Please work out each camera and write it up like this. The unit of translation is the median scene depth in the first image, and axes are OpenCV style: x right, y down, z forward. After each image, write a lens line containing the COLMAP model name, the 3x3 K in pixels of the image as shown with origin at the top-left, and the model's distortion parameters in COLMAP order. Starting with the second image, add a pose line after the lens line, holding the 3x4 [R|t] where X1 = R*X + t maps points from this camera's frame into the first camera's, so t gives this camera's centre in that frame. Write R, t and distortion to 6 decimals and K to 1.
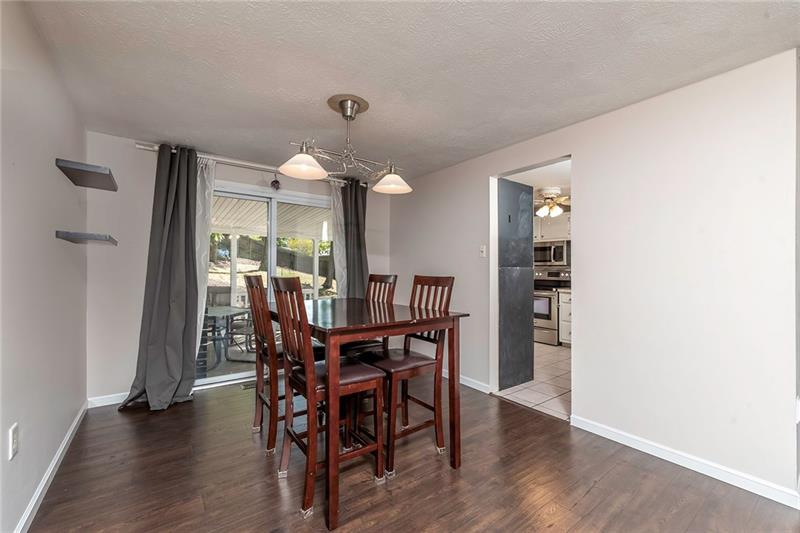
lens RADIAL K [[336.8, 0, 401.8], [0, 336.8, 266.5], [0, 0, 1]] dist [-0.001831, -0.000420]
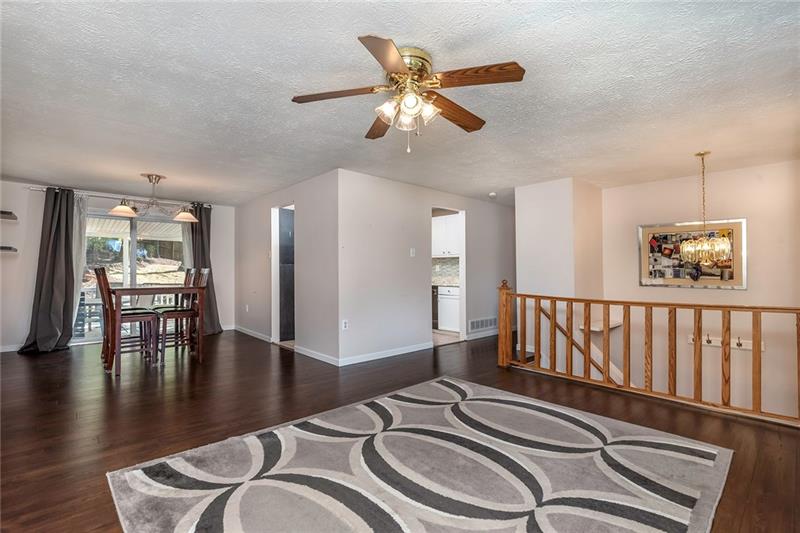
lens RADIAL K [[375.4, 0, 399.3], [0, 375.4, 266.4], [0, 0, 1]] dist [-0.013586, 0.000815]
pose [[0.991962, 0.002226, 0.126516, 0.684250], [-0.000383, 0.999893, -0.014594, 0.041900], [-0.126535, 0.014428, 0.991857, -0.912862]]
